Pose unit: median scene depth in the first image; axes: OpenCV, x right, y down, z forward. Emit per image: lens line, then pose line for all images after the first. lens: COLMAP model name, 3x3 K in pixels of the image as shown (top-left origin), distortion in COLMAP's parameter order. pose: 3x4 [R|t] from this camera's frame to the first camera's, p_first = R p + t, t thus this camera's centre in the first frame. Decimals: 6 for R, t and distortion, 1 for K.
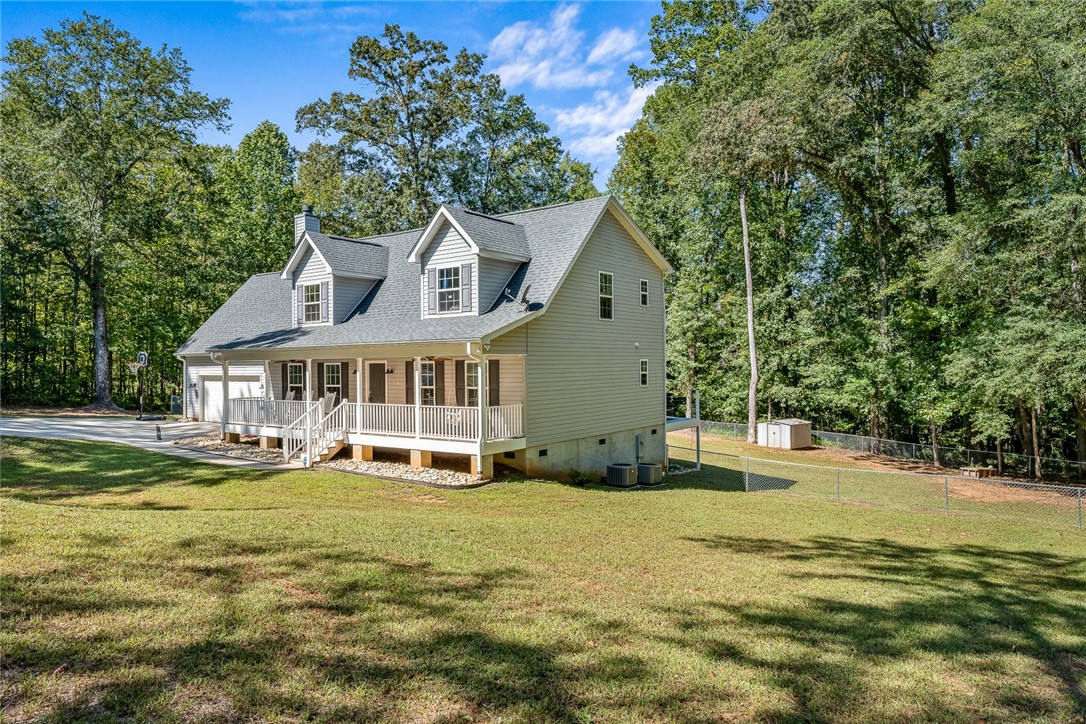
lens RADIAL K [[720.3, 0, 543.0], [0, 720.3, 362.0], [0, 0, 1]] dist [0.007855, 0.001011]
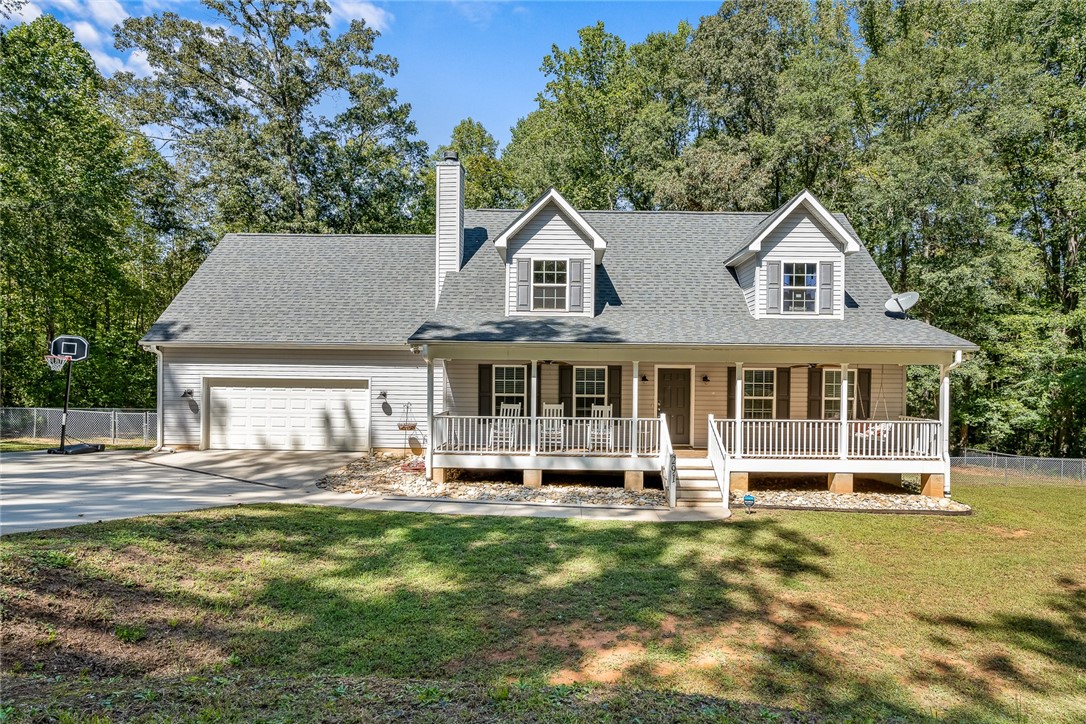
lens RADIAL K [[589.5, 0, 543.0], [0, 589.5, 362.0], [0, 0, 1]] dist [-0.002392, -0.000046]
pose [[0.800859, 0.028721, 0.598163, -0.773580], [-0.022367, 0.999587, -0.018050, 0.010520], [-0.598435, 0.001076, 0.801171, 0.578460]]
